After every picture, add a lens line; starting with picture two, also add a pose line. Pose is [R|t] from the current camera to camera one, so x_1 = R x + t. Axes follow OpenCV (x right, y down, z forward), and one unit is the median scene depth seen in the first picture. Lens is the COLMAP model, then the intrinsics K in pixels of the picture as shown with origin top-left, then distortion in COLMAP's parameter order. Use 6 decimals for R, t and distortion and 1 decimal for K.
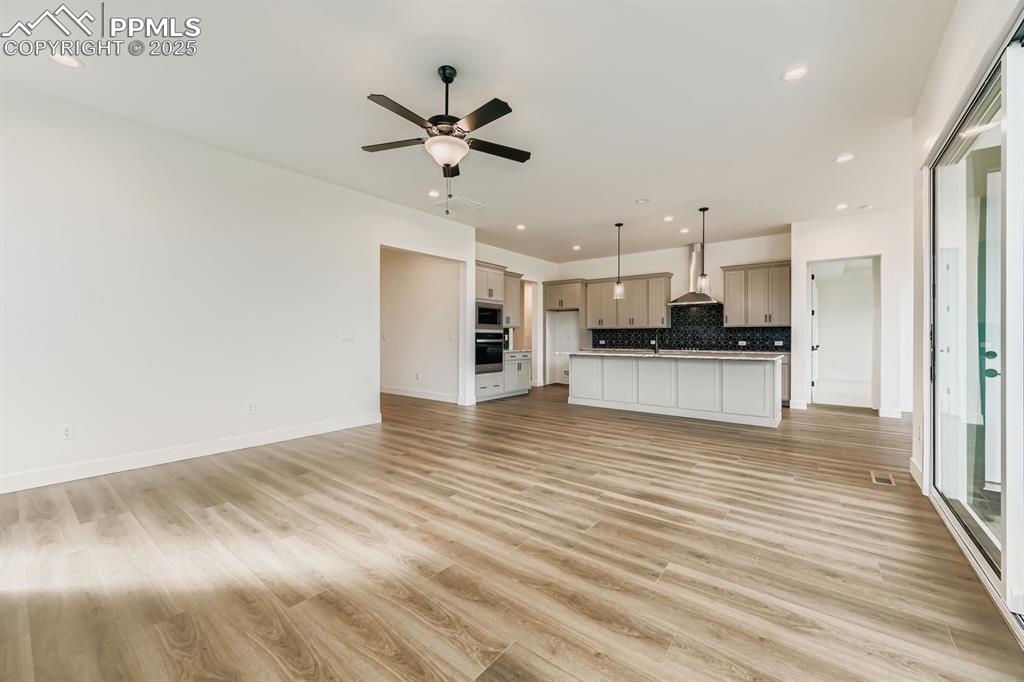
lens RADIAL K [[398.1, 0, 514.8], [0, 398.1, 339.7], [0, 0, 1]] dist [-0.001239, 0.000185]
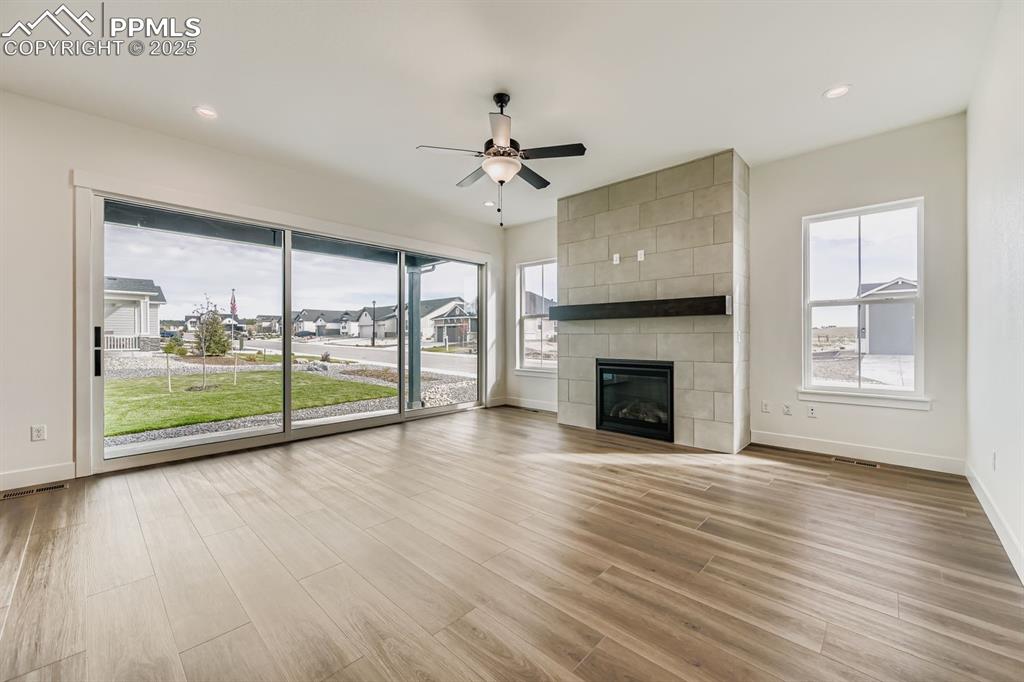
lens RADIAL K [[407.7, 0, 516.5], [0, 407.7, 333.4], [0, 0, 1]] dist [-0.000258, -0.000071]
pose [[-0.996032, 0.000483, 0.088998, -0.119997], [0.000097, 0.999991, -0.004342, -0.005057], [-0.088999, -0.004316, -0.996022, 0.828012]]
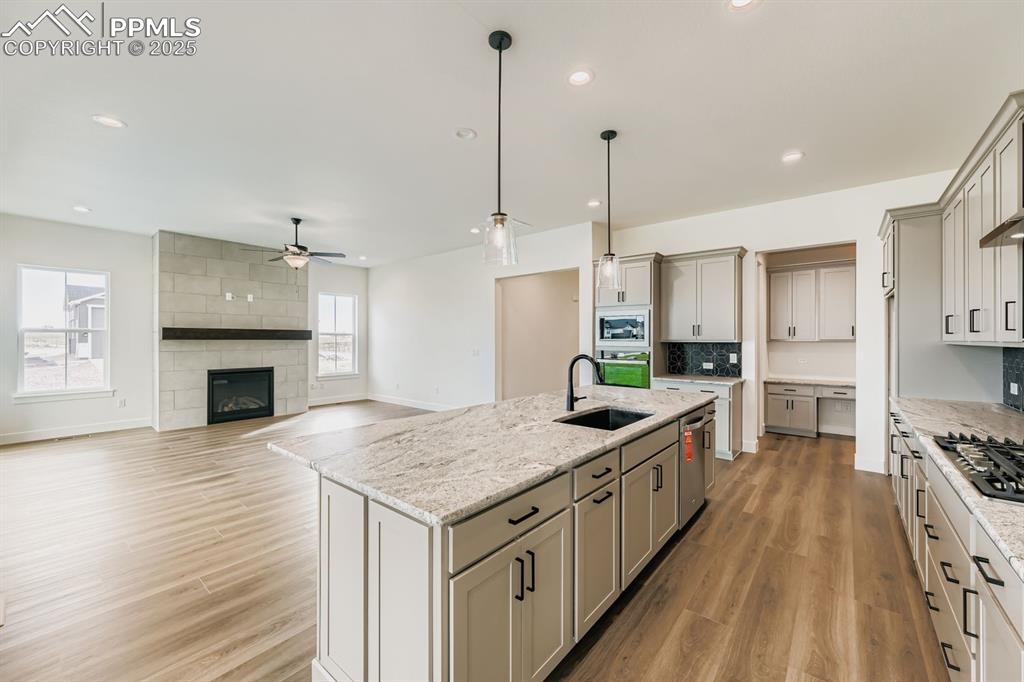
lens RADIAL K [[398.1, 0, 514.8], [0, 398.1, 339.7], [0, 0, 1]] dist [-0.001239, 0.000185]
pose [[-0.022336, 0.000073, -0.999751, 0.677390], [-0.006148, 0.999981, 0.000210, -0.036735], [0.999732, 0.006151, -0.022335, 0.816848]]
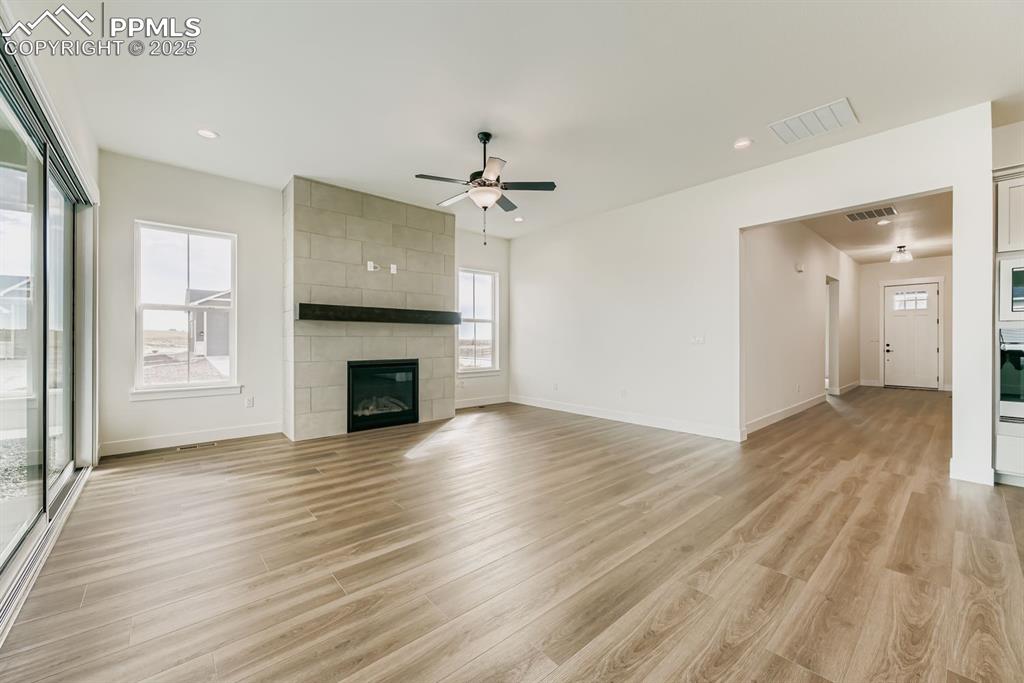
lens RADIAL K [[398.1, 0, 514.8], [0, 398.1, 340.2], [0, 0, 1]] dist [-0.001239, 0.000185]
pose [[-0.176731, -0.001273, -0.984258, 0.423673], [-0.004678, 0.999989, -0.000454, -0.001794], [0.984248, 0.004524, -0.176735, 0.513391]]
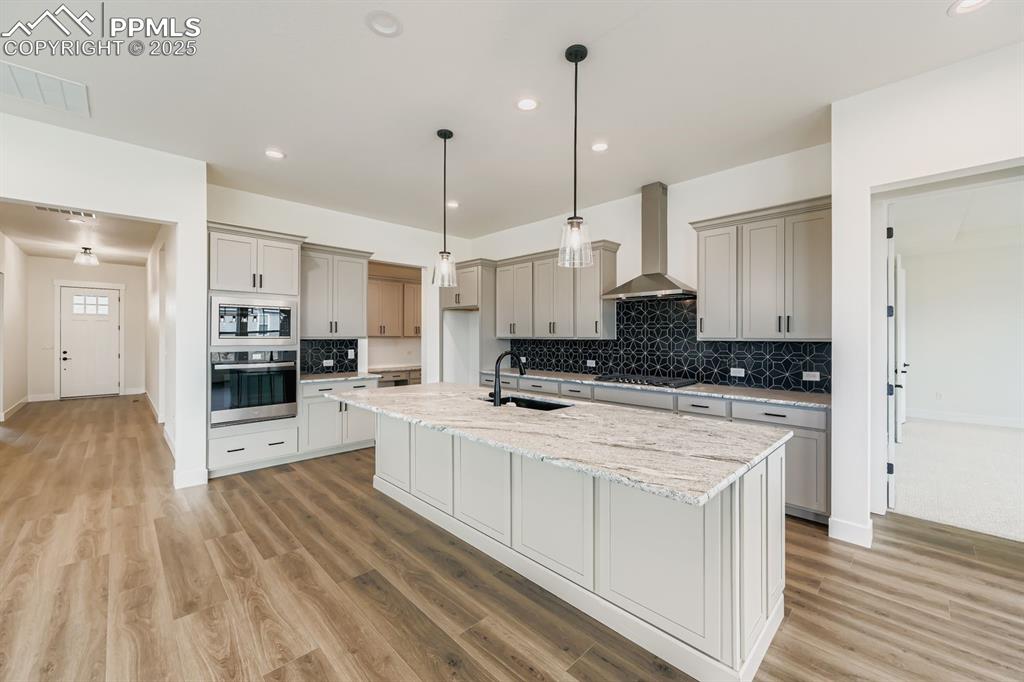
lens RADIAL K [[403.1, 0, 514.5], [0, 403.1, 337.3], [0, 0, 1]] dist [0.001109, 0.000539]
pose [[0.992295, -0.000312, -0.123894, 0.369562], [0.000007, 0.999997, -0.002464, -0.035966], [0.123895, 0.002444, 0.992292, 0.475128]]
